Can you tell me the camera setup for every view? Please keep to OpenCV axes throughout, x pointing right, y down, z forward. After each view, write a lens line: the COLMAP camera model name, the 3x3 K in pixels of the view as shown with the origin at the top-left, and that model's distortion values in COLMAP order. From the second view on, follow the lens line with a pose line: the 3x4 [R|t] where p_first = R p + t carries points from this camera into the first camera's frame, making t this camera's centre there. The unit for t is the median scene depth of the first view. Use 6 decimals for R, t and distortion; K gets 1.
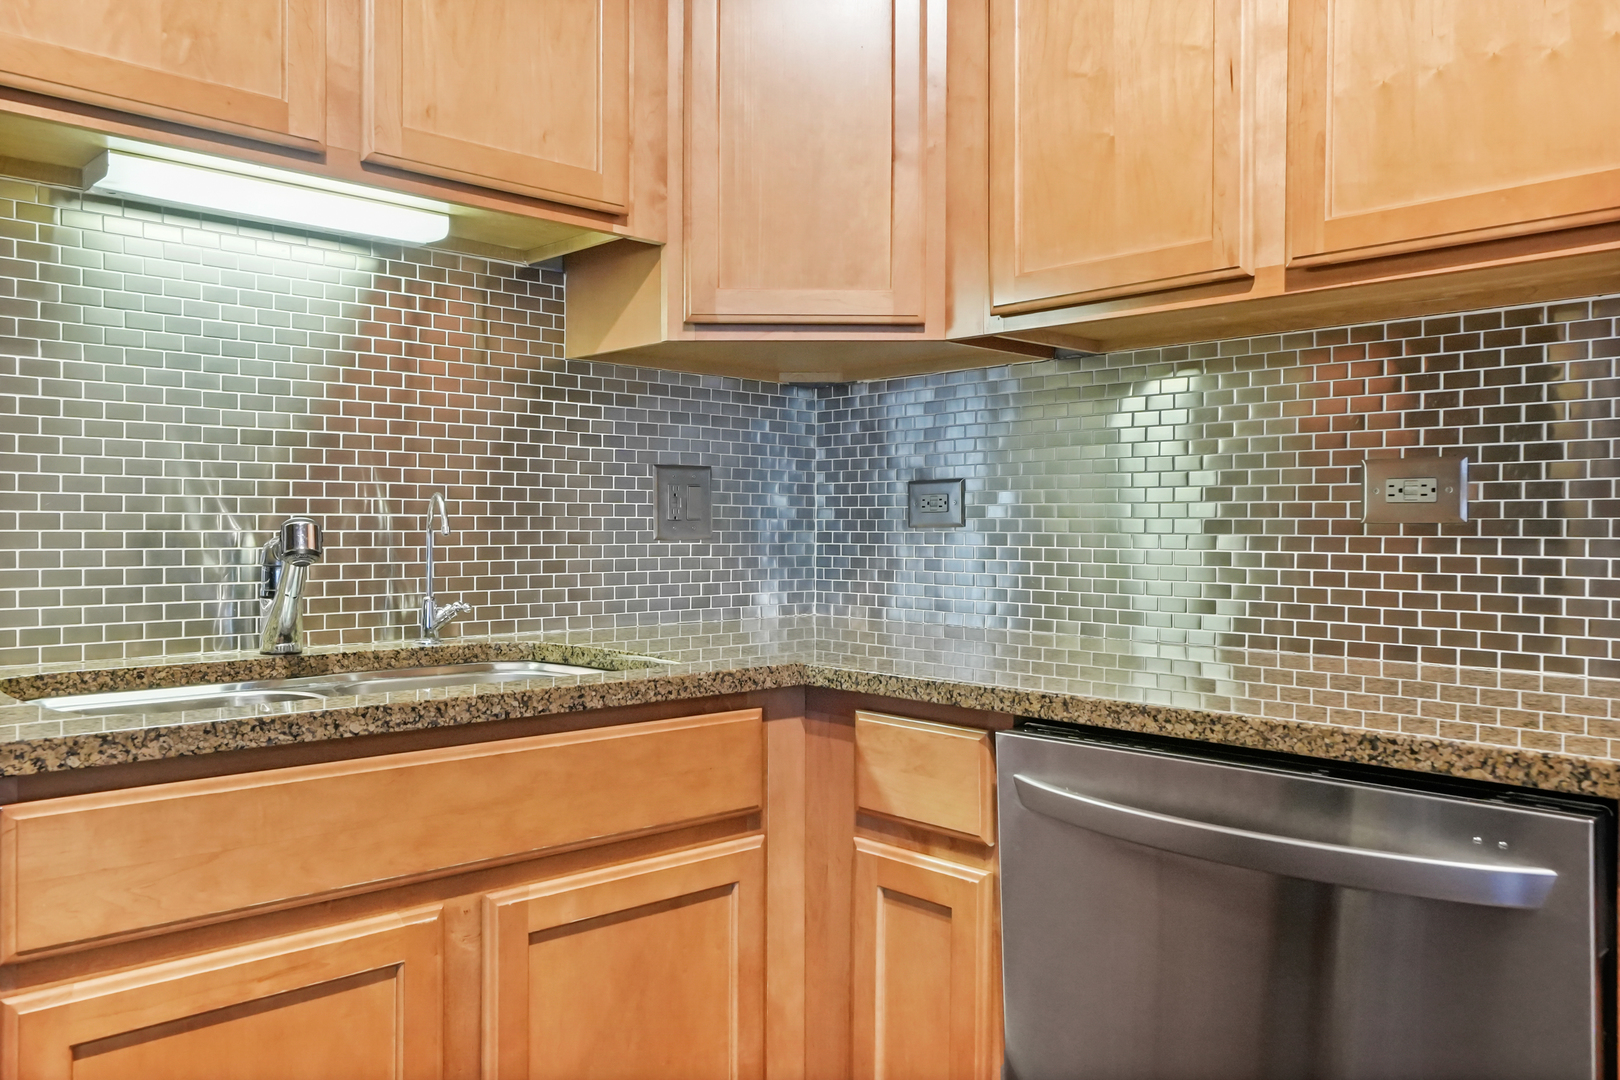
lens RADIAL K [[1272.9, 0, 800.2], [0, 1272.9, 535.7], [0, 0, 1]] dist [0.004877, 0.015647]
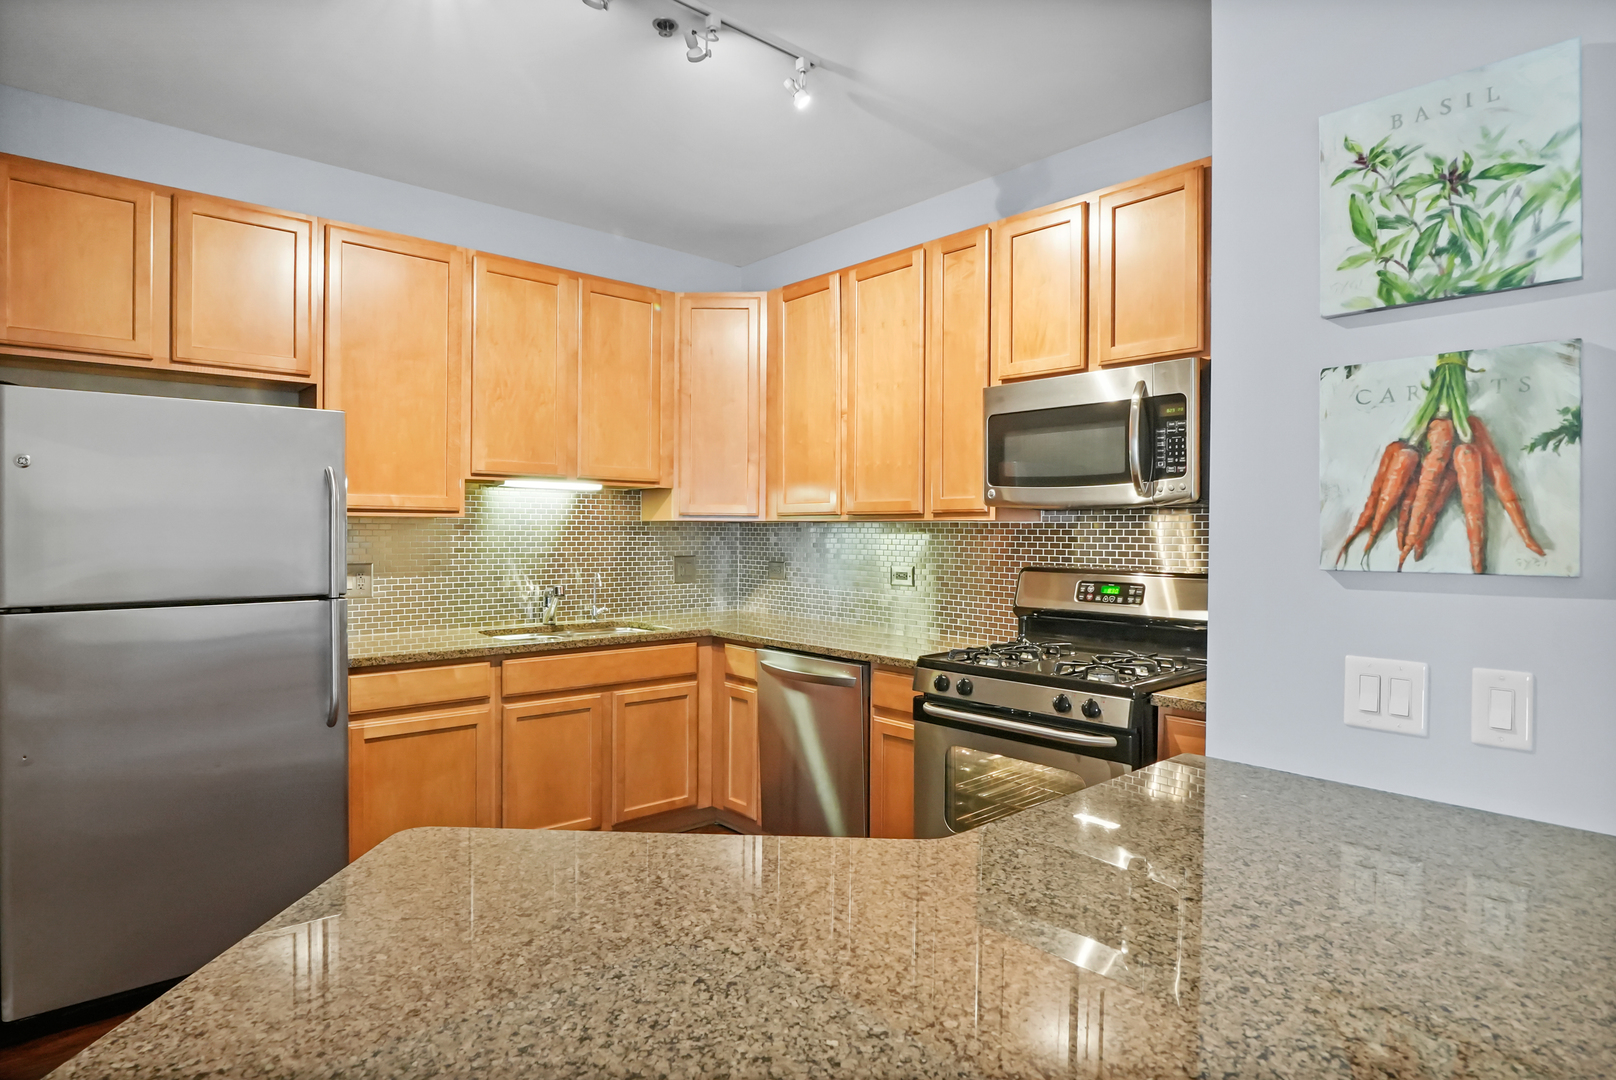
lens RADIAL K [[890.5, 0, 798.7], [0, 890.5, 537.7], [0, 0, 1]] dist [-0.014921, -0.003367]
pose [[0.999404, 0.003685, -0.034313, 0.313962], [-0.003654, 0.999993, 0.000960, -0.139141], [0.034317, -0.000834, 0.999411, -1.296050]]
